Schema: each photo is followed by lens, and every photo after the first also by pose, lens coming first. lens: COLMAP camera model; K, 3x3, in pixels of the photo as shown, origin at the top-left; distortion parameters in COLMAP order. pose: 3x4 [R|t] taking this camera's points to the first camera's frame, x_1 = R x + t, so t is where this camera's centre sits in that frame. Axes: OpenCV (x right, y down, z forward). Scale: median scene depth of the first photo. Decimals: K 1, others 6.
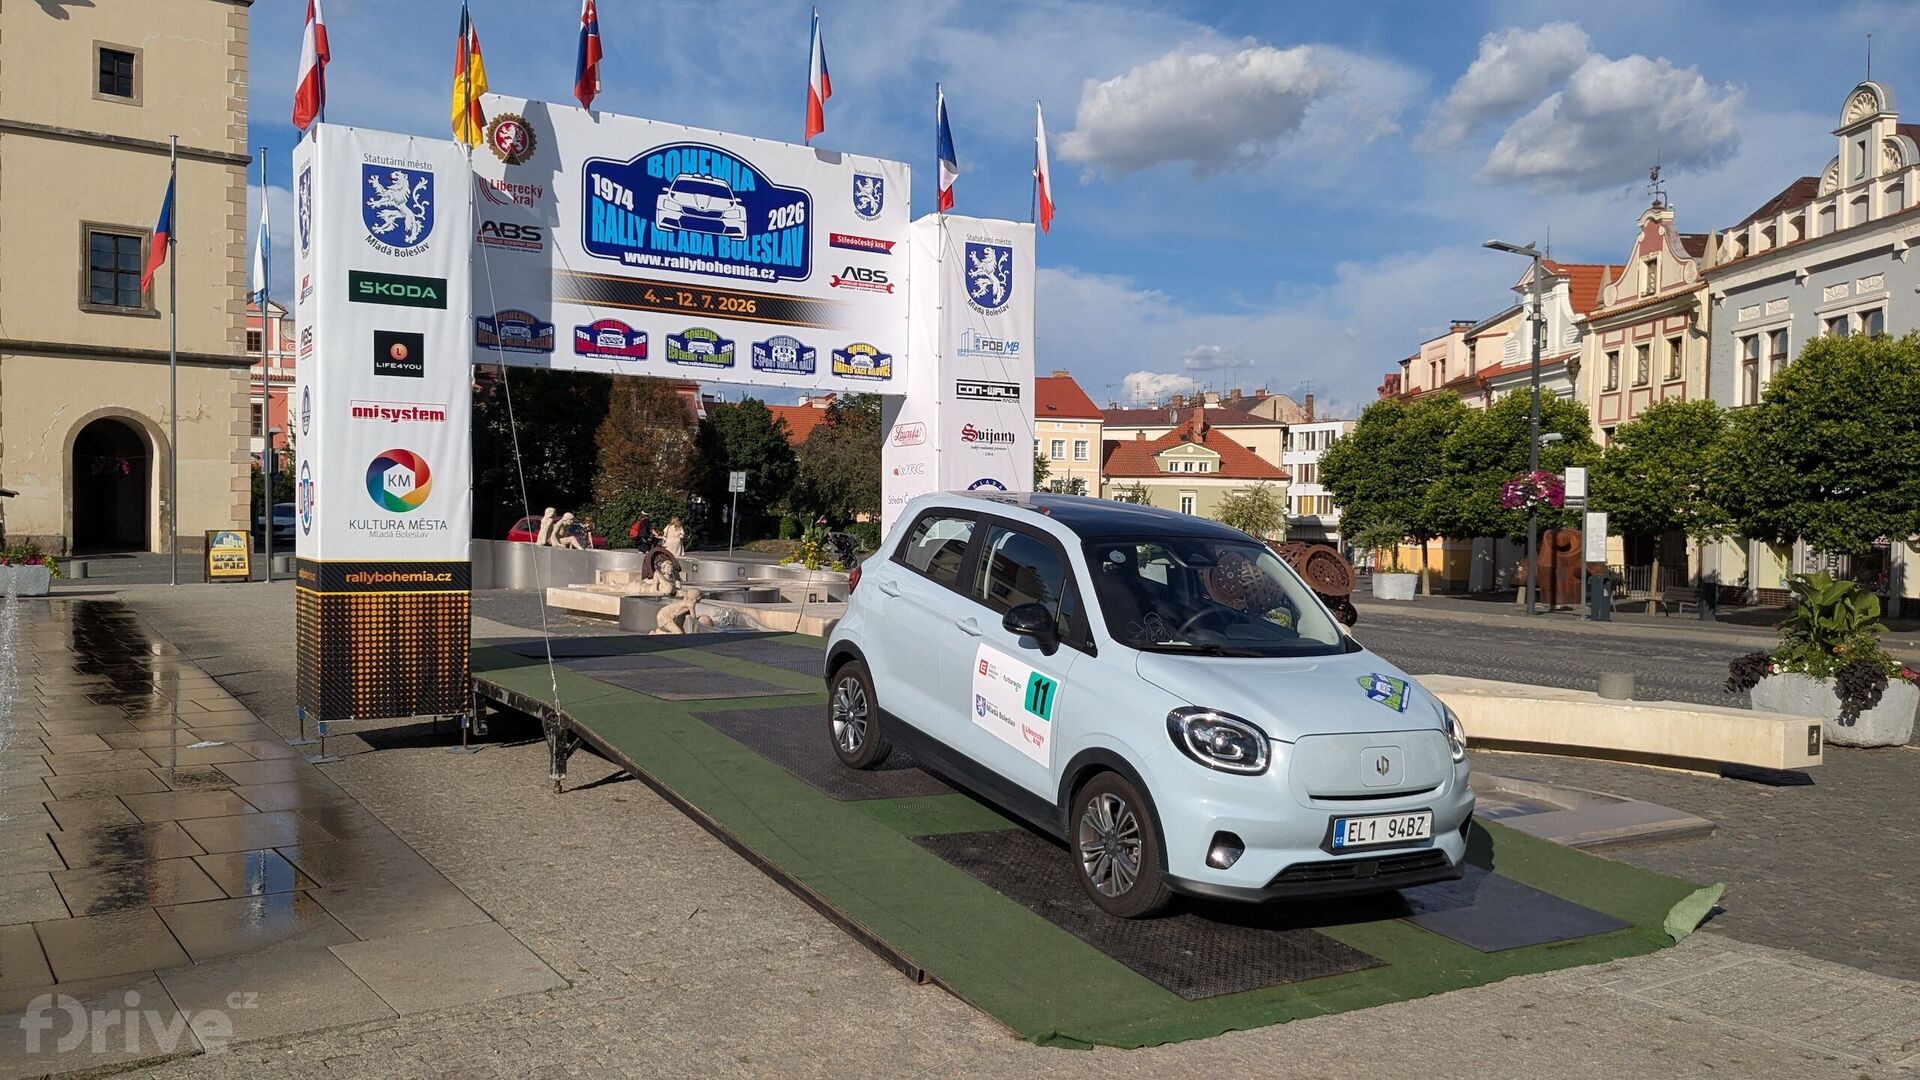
lens RADIAL K [[1514.5, 0, 954.1], [0, 1514.5, 591.5], [0, 0, 1]] dist [0.056875, -0.096029]
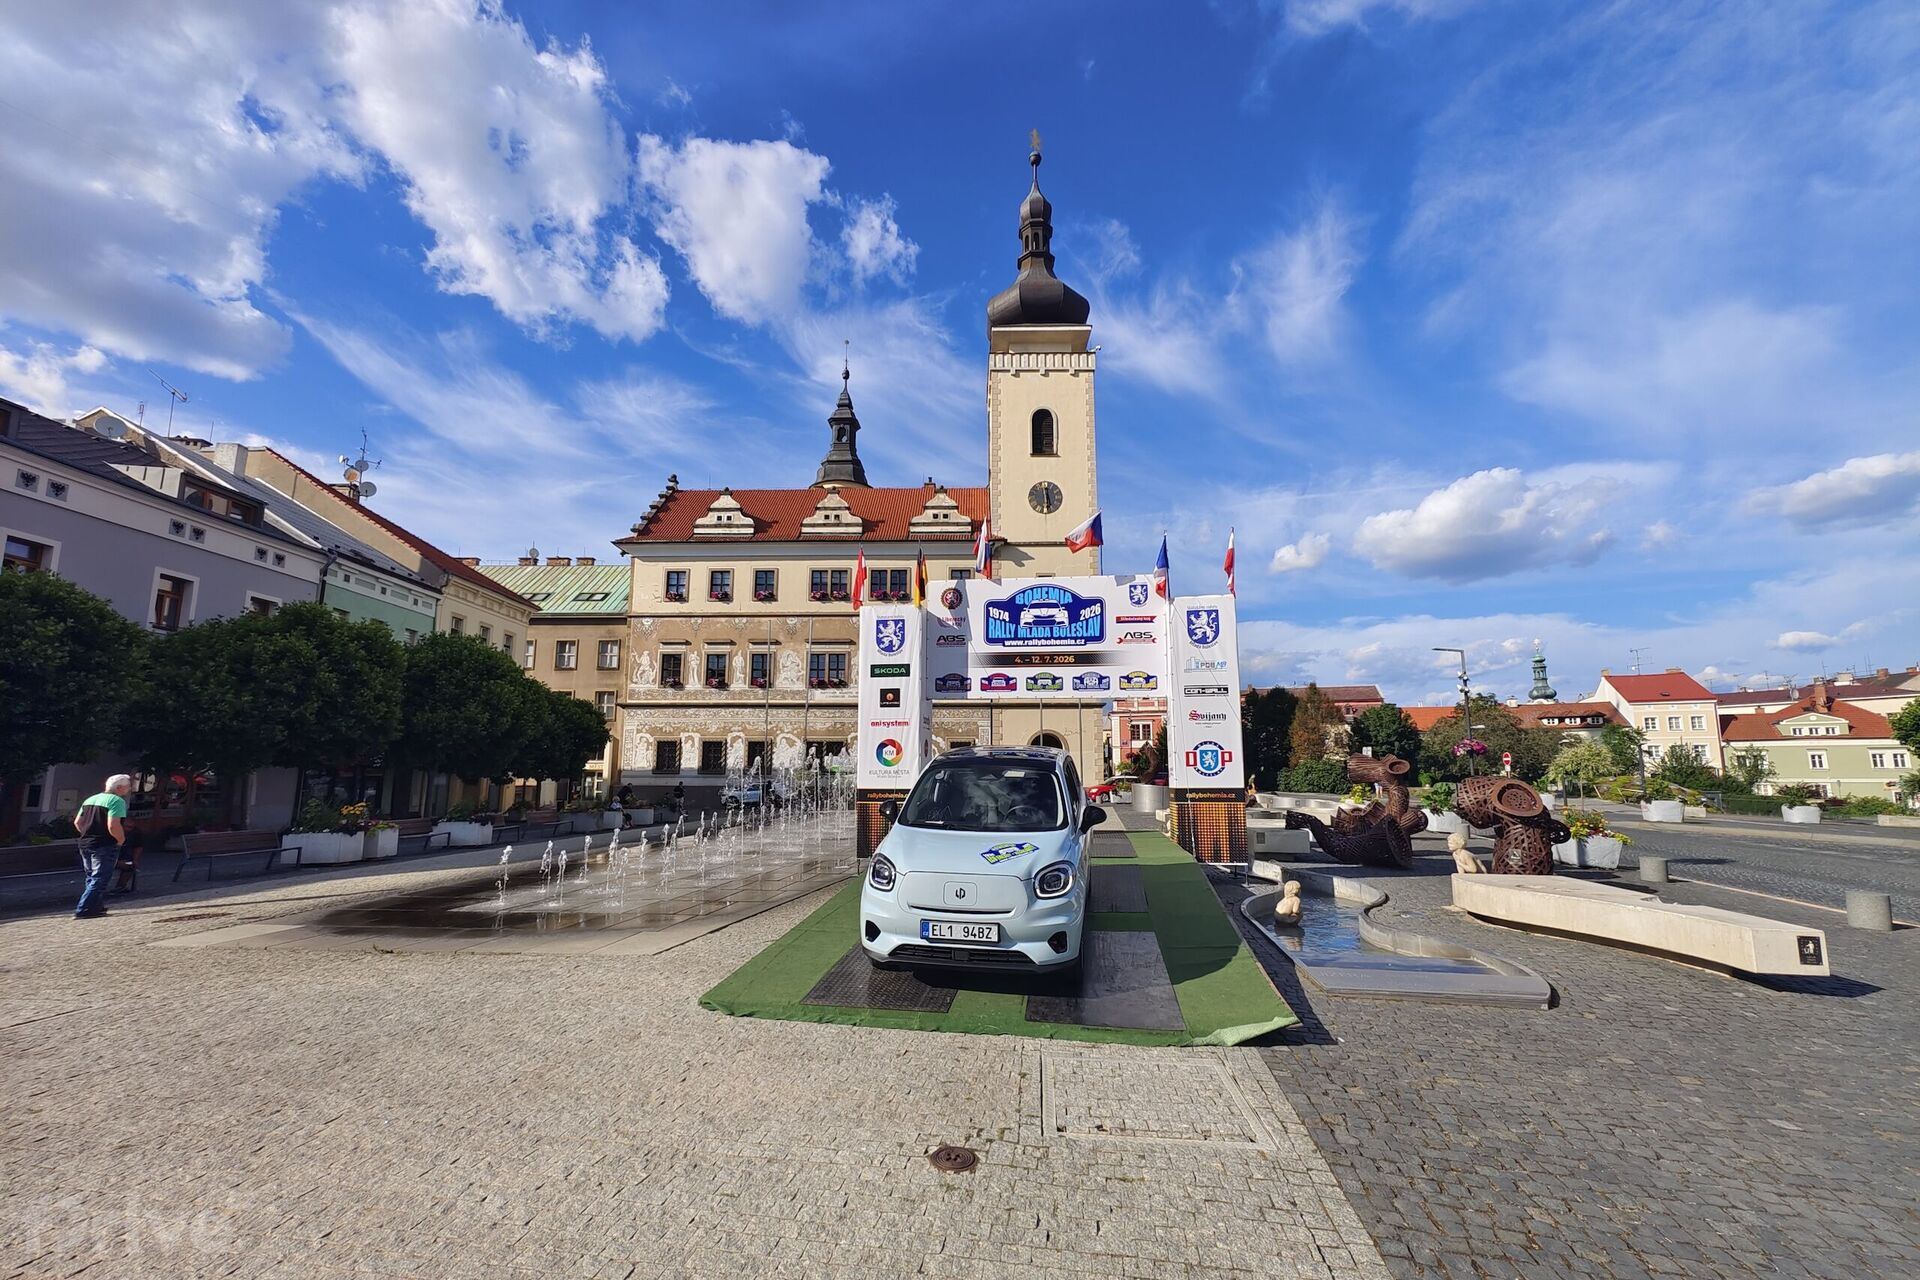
lens RADIAL K [[790.4, 0, 964.1], [0, 790.4, 679.6], [0, 0, 1]] dist [-0.005091, 0.002712]
pose [[0.759820, -0.093339, -0.643398, 0.433738], [-0.019801, 0.985859, -0.166405, 0.012798], [0.649831, 0.139178, 0.747227, 0.150803]]
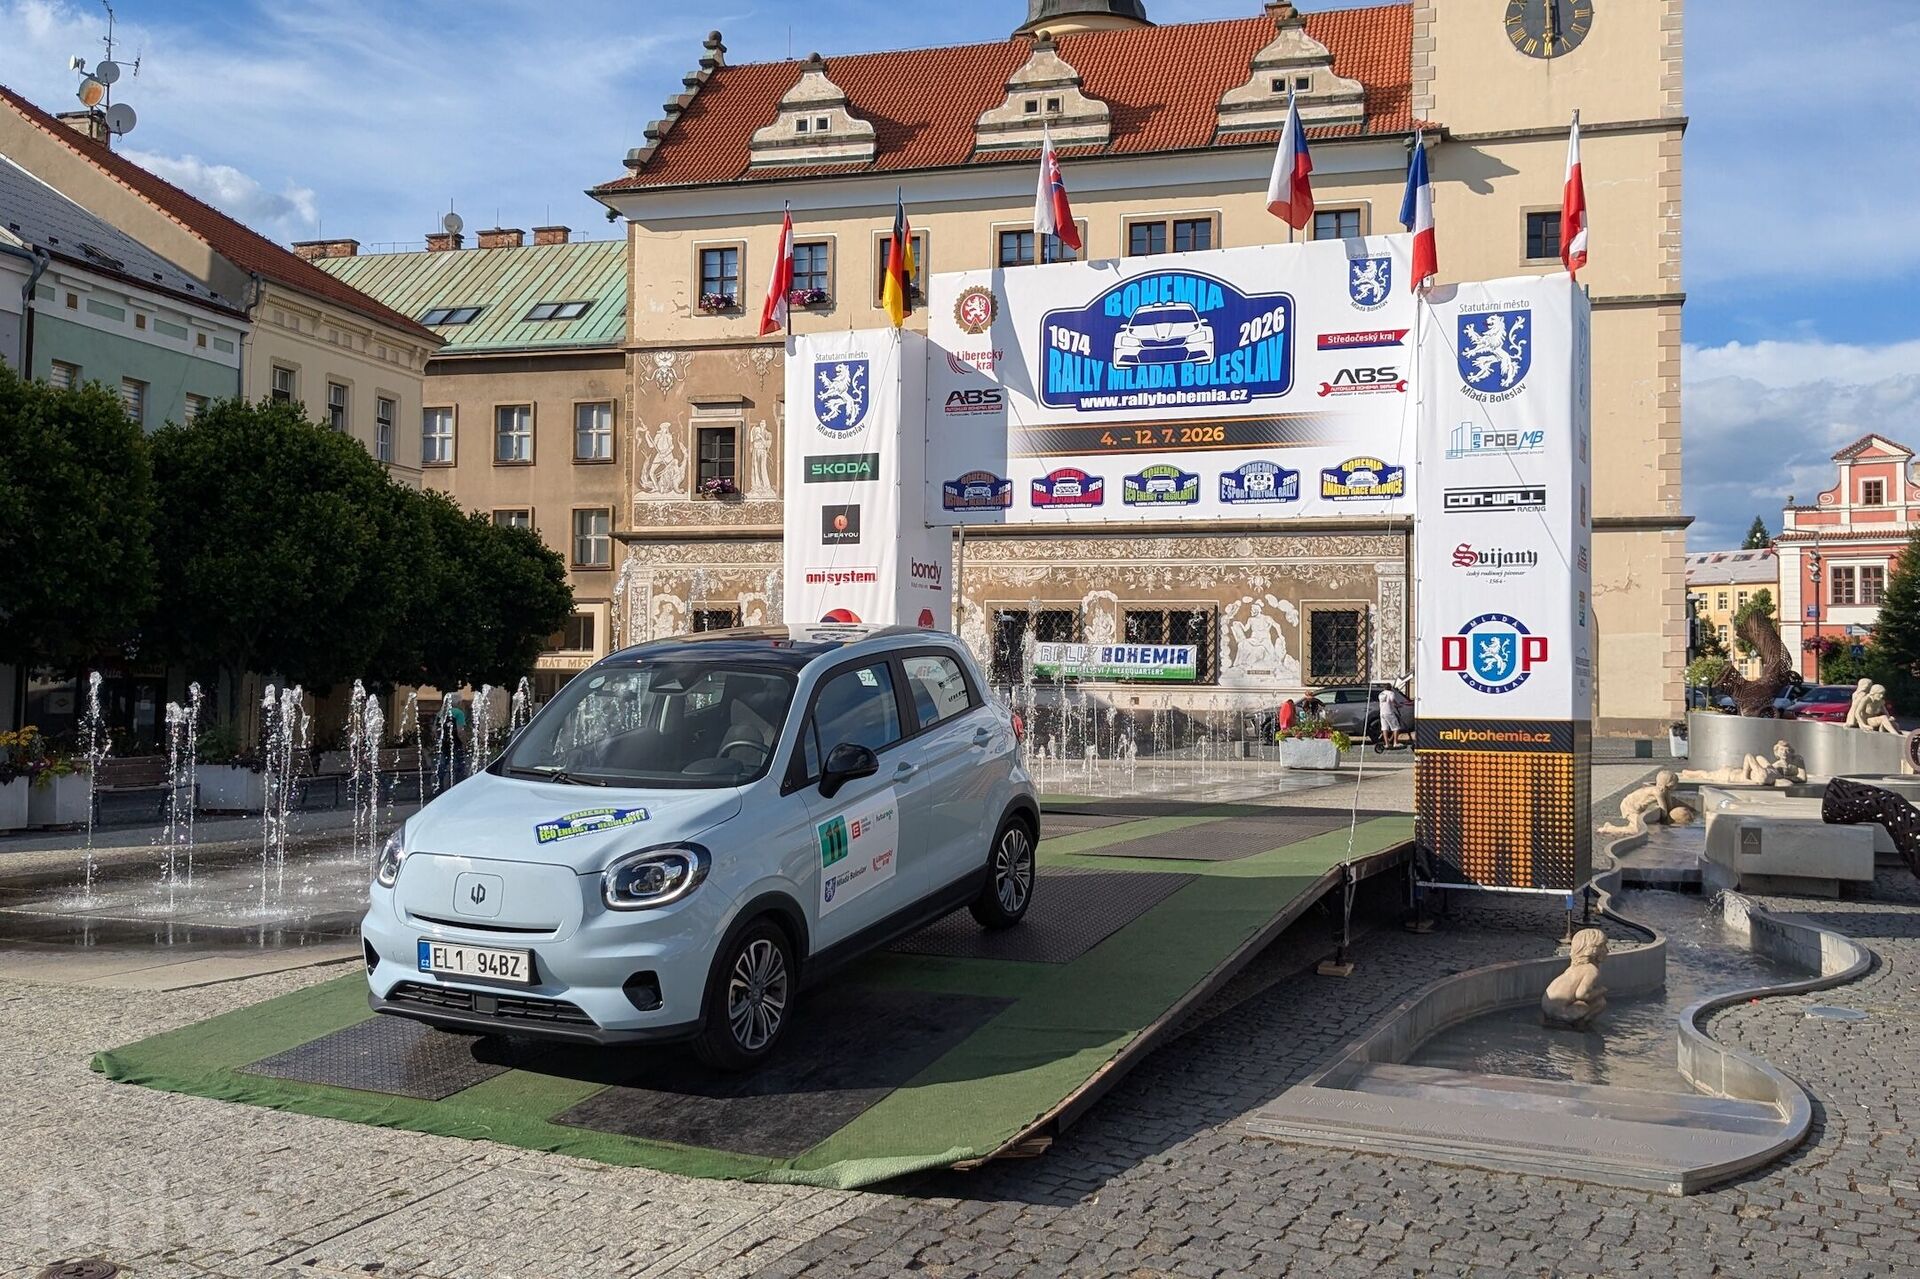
lens RADIAL K [[1805.0, 0, 976.1], [0, 1805.0, 632.0], [0, 0, 1]] dist [0.030763, 0.000000]
pose [[0.562410, -0.033395, -0.826184, 0.686851], [-0.041065, 0.996823, -0.068246, 0.008093], [0.825838, 0.072309, 0.559252, 0.303286]]
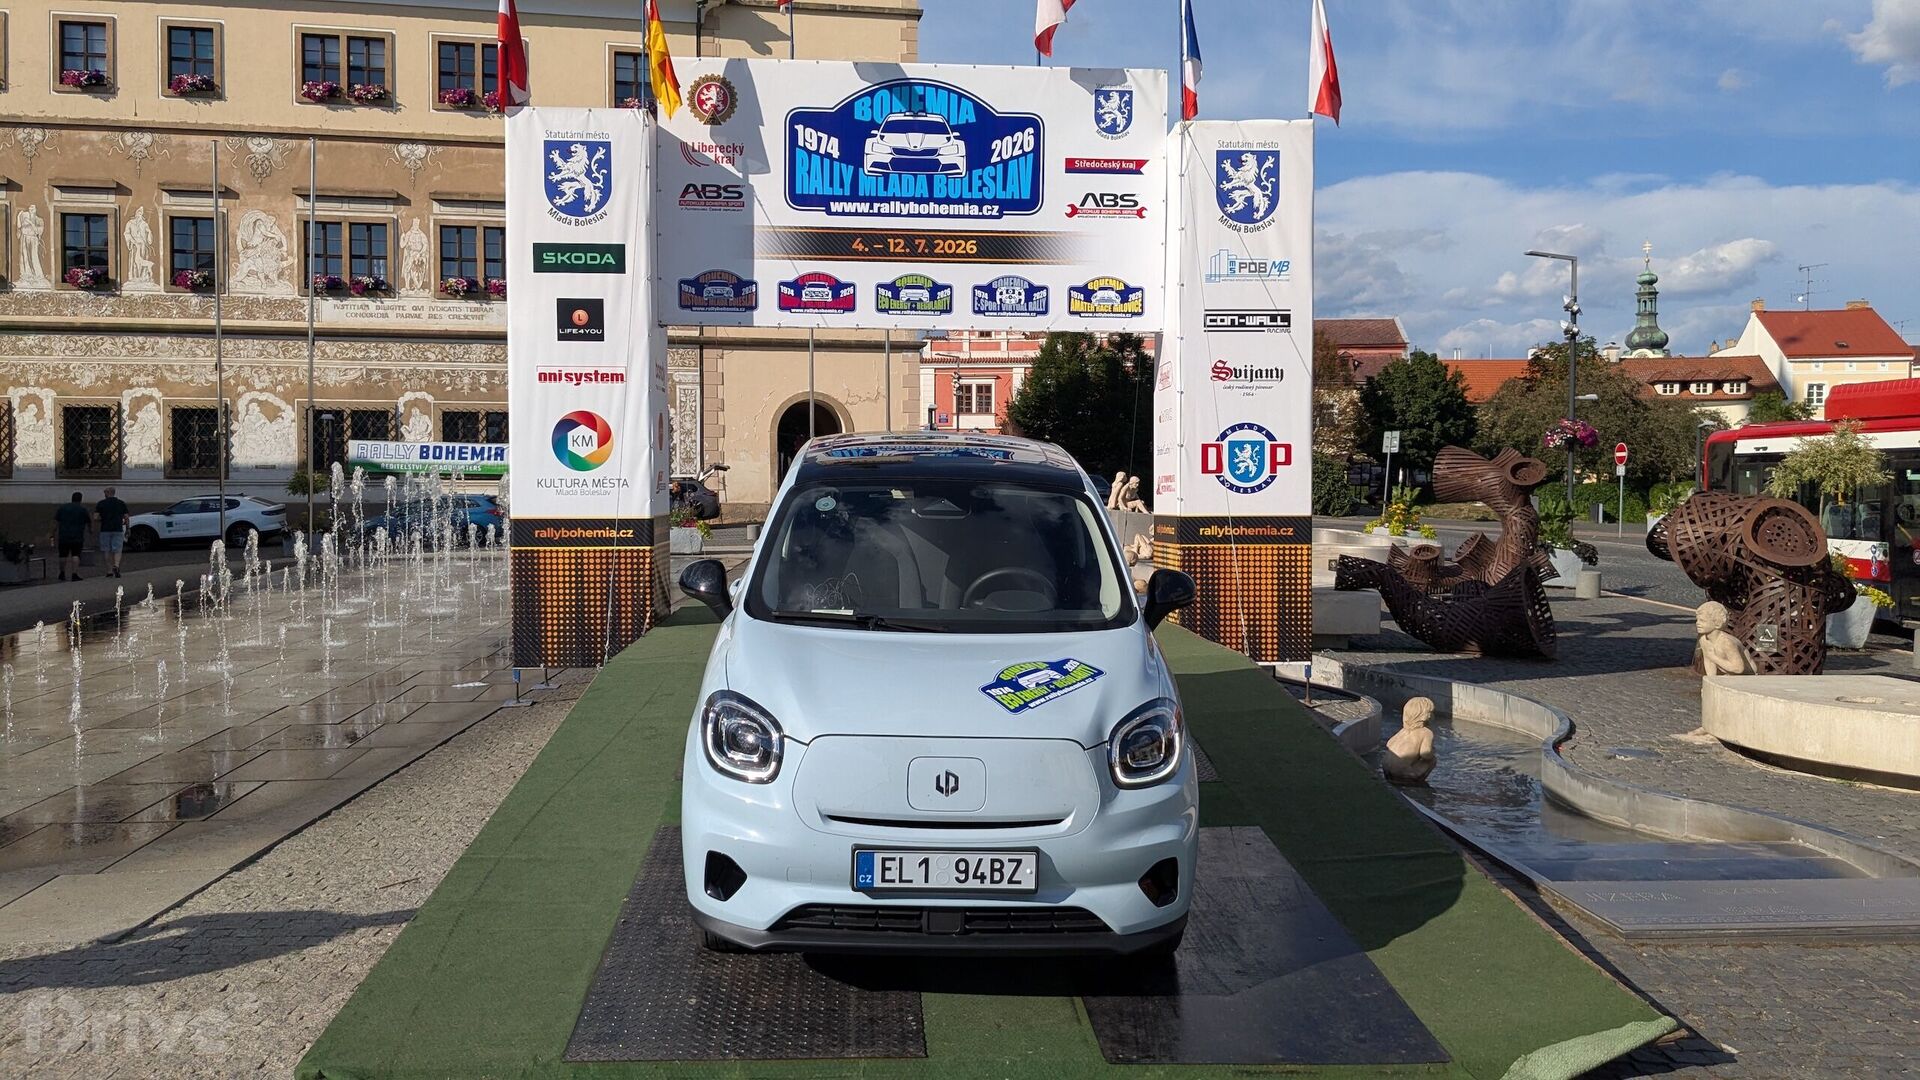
lens RADIAL K [[1514.5, 0, 951.7], [0, 1514.5, 558.8], [0, 0, 1]] dist [0.056875, -0.096029]
pose [[0.881404, 0.010654, -0.472243, 0.309465], [-0.010627, 0.999940, 0.002725, 0.002183], [0.472243, 0.002616, 0.881464, 0.176877]]
